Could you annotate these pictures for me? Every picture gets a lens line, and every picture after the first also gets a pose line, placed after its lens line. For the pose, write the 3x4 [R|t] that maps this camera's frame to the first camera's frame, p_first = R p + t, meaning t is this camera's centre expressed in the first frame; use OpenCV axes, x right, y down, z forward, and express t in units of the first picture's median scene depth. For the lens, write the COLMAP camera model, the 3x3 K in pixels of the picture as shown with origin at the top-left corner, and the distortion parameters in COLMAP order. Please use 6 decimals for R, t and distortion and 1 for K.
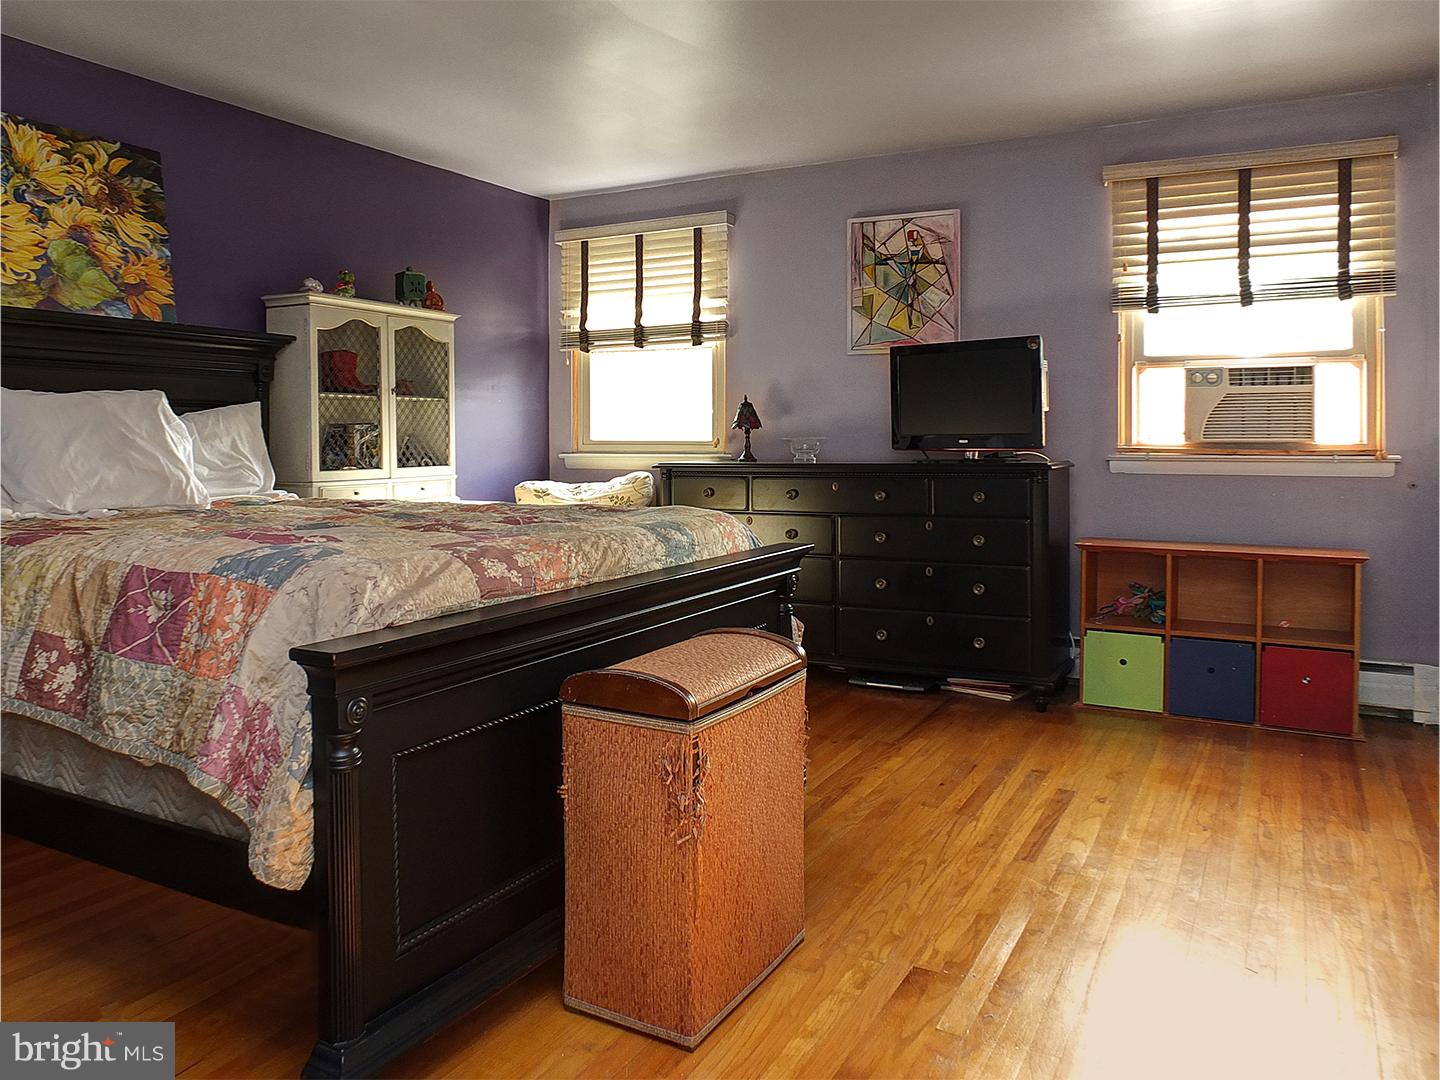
lens RADIAL K [[1072.8, 0, 720.0], [0, 1072.8, 540.0], [0, 0, 1]] dist [-0.040740, -0.005160]
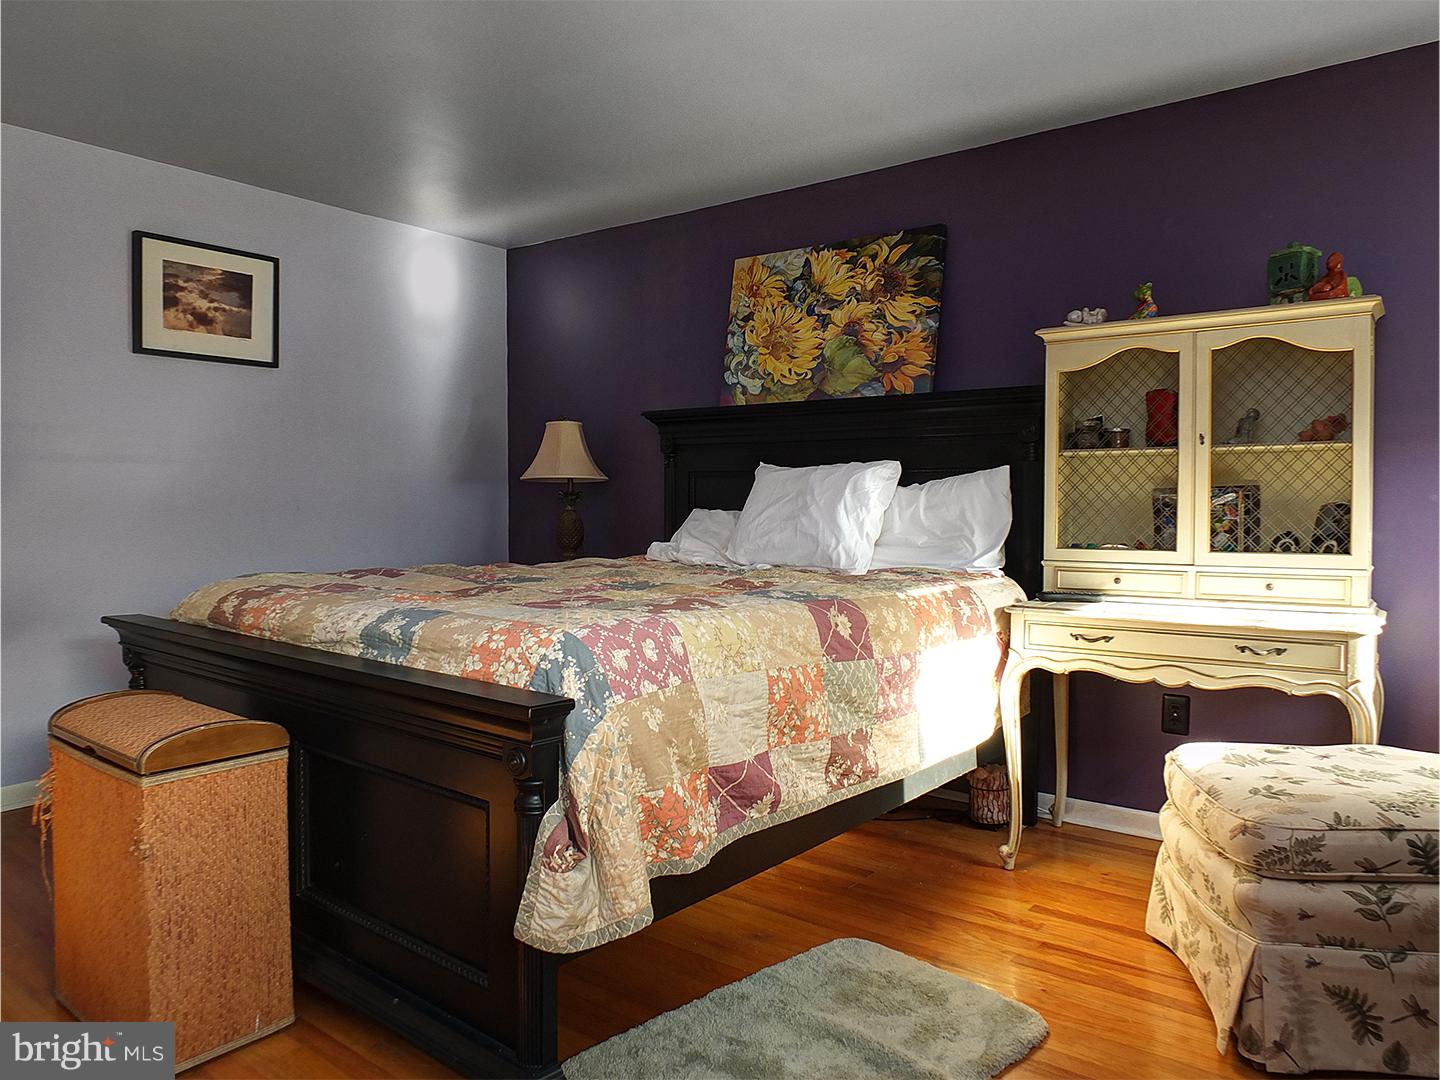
lens RADIAL K [[1003.3, 0, 717.6], [0, 1003.3, 573.9], [0, 0, 1]] dist [-0.029013, -0.000006]
pose [[-0.186840, 0.064717, -0.980256, 0.491791], [-0.095526, 0.991902, 0.083693, -0.098822], [0.977735, 0.109277, -0.179145, 1.044499]]
